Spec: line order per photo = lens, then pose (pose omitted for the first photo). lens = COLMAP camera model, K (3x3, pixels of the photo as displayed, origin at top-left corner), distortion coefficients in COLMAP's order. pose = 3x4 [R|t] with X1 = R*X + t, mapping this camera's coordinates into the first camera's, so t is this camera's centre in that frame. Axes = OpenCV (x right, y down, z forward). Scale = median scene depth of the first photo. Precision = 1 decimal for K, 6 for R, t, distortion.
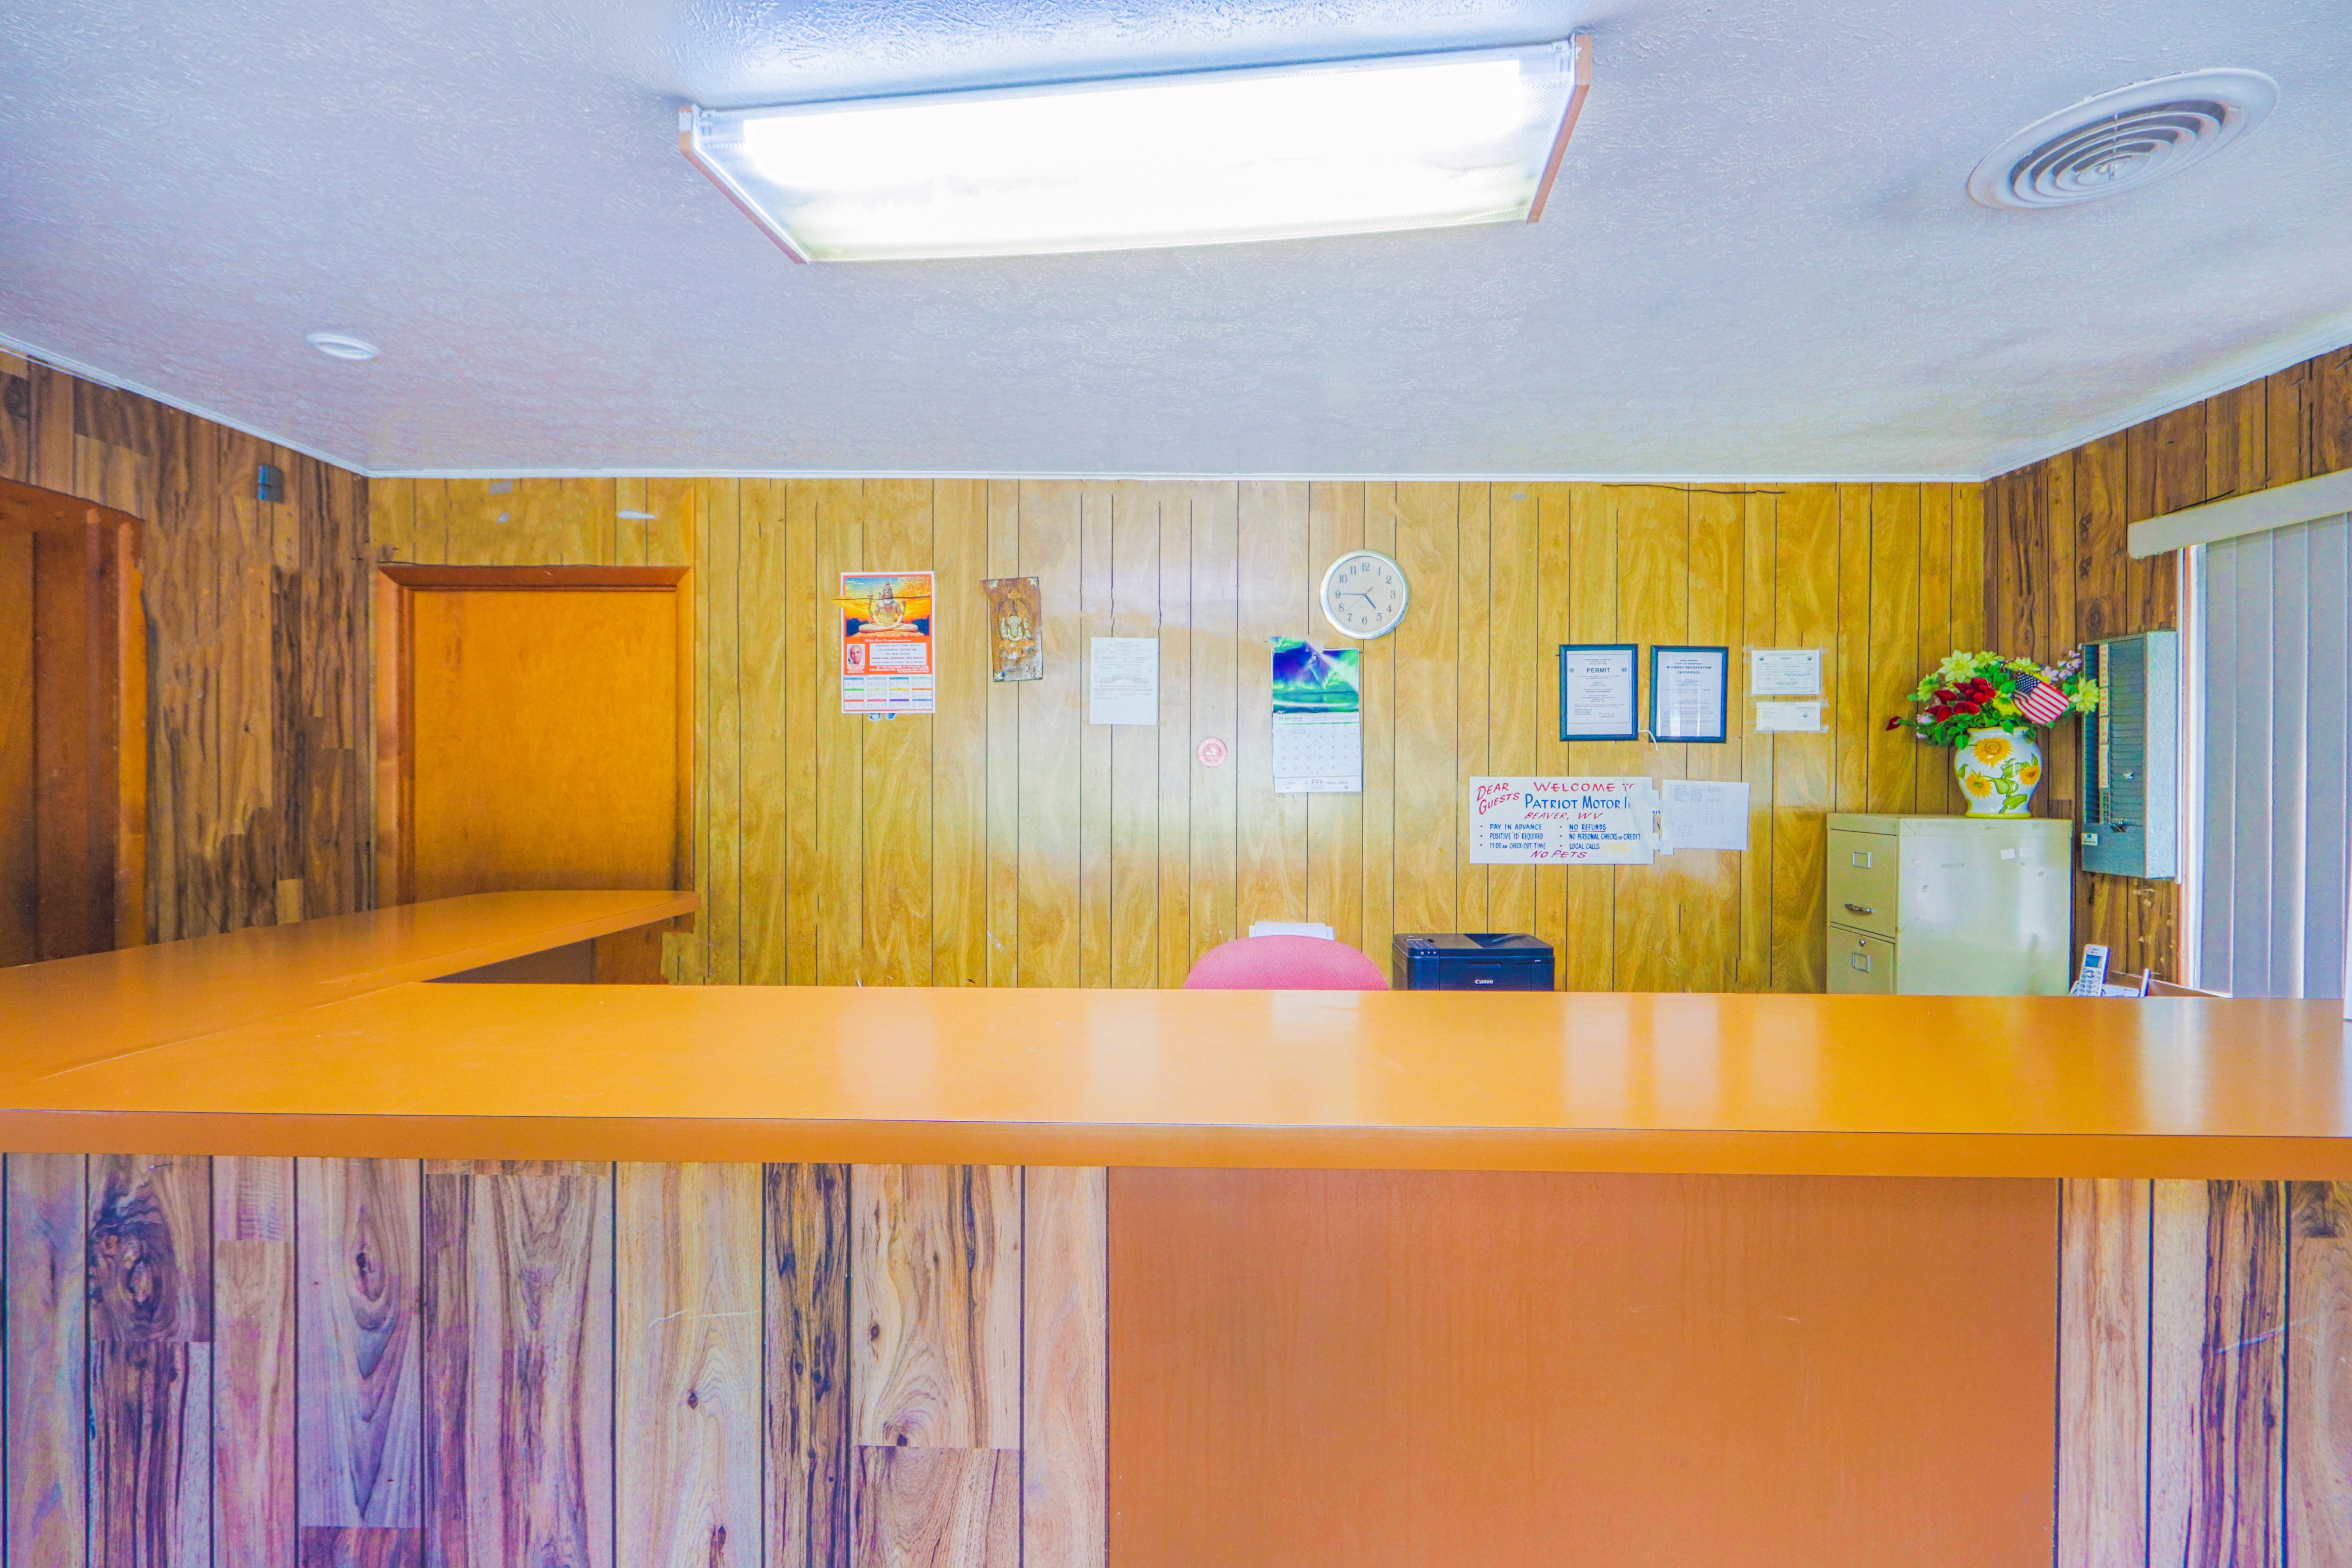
lens RADIAL K [[1095.3, 0, 1176.4], [0, 1095.3, 781.8], [0, 0, 1]] dist [-0.000327, 0.000260]
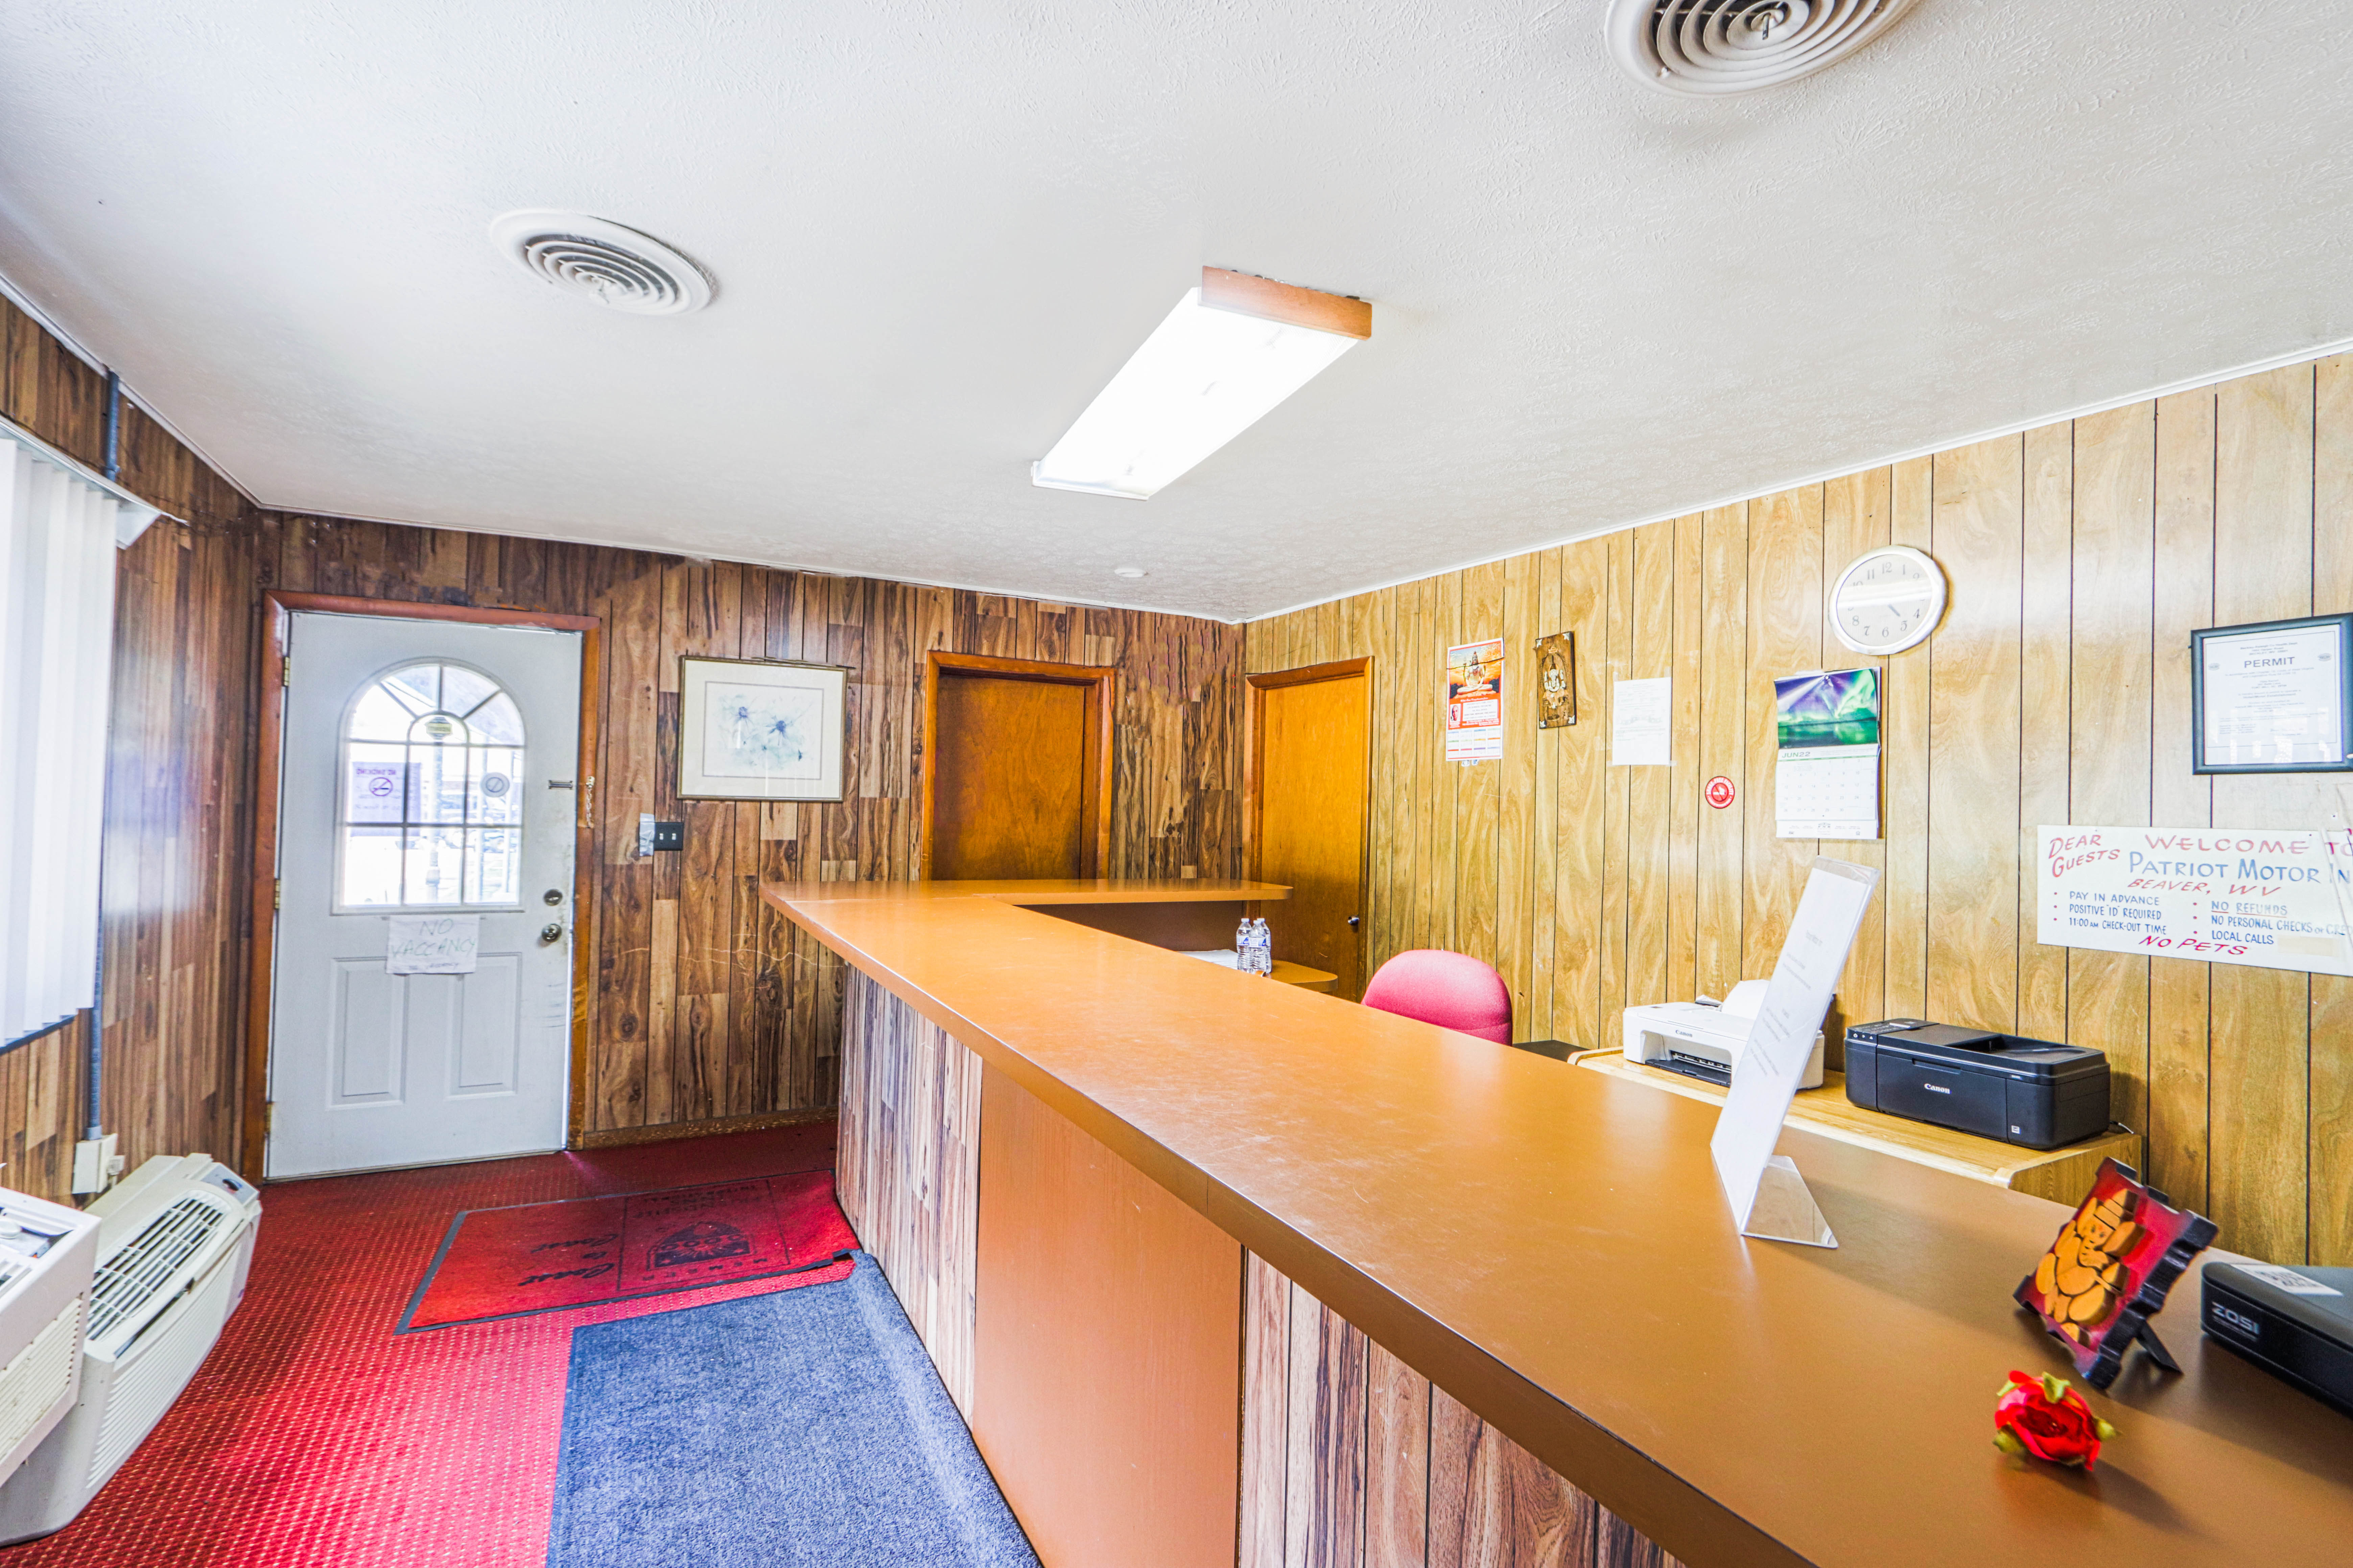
lens RADIAL K [[1095.7, 0, 1177.1], [0, 1095.7, 786.0], [0, 0, 1]] dist [-0.000327, 0.000260]
pose [[0.477374, -0.005546, -0.878683, 0.639441], [-0.028571, 0.999353, -0.021830, 0.001931], [0.878235, 0.035526, 0.476907, 0.140858]]
